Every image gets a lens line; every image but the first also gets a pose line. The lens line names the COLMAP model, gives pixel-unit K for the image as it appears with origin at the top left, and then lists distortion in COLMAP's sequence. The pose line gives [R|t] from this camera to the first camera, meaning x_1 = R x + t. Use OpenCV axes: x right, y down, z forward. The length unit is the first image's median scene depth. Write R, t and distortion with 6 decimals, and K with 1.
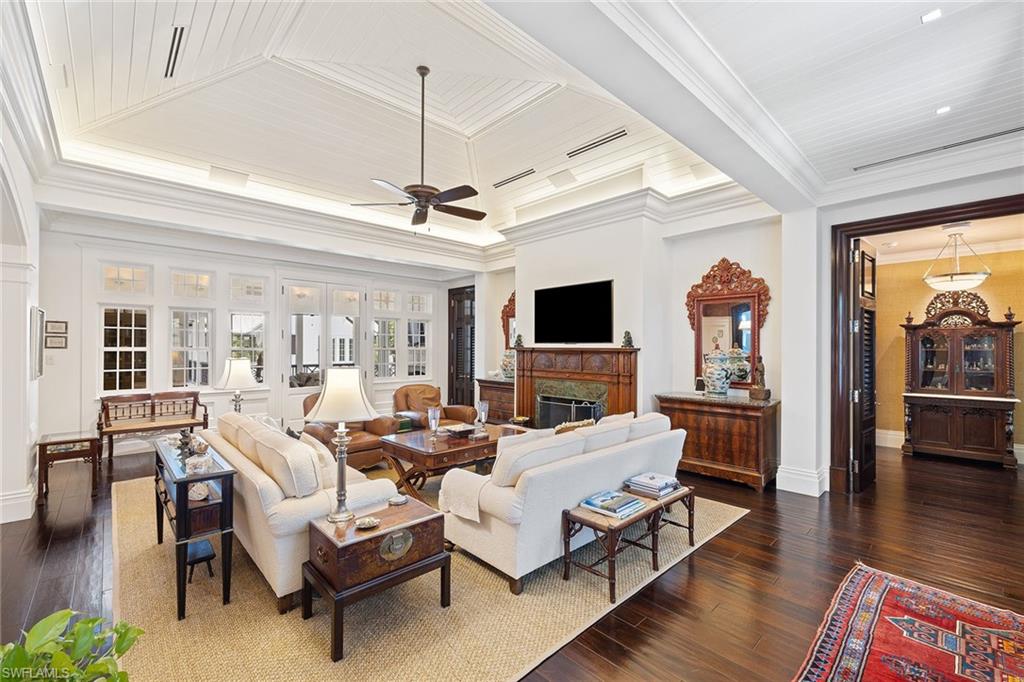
lens RADIAL K [[427.9, 0, 511.9], [0, 427.9, 347.3], [0, 0, 1]] dist [0.010082, 0.000150]
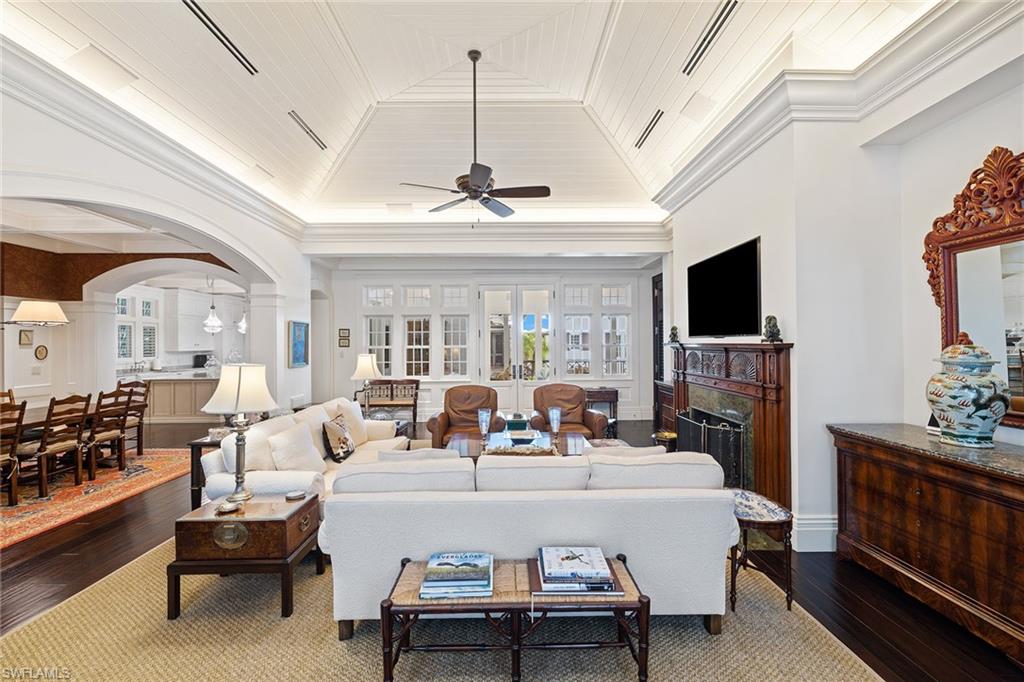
lens RADIAL K [[426.8, 0, 512.0], [0, 426.8, 341.0], [0, 0, 1]] dist [0.002503, 0.000345]
pose [[0.741066, -0.012957, -0.671307, 0.398347], [0.009136, 0.999916, -0.009214, 0.000586], [0.671370, 0.000695, 0.741122, 0.288903]]
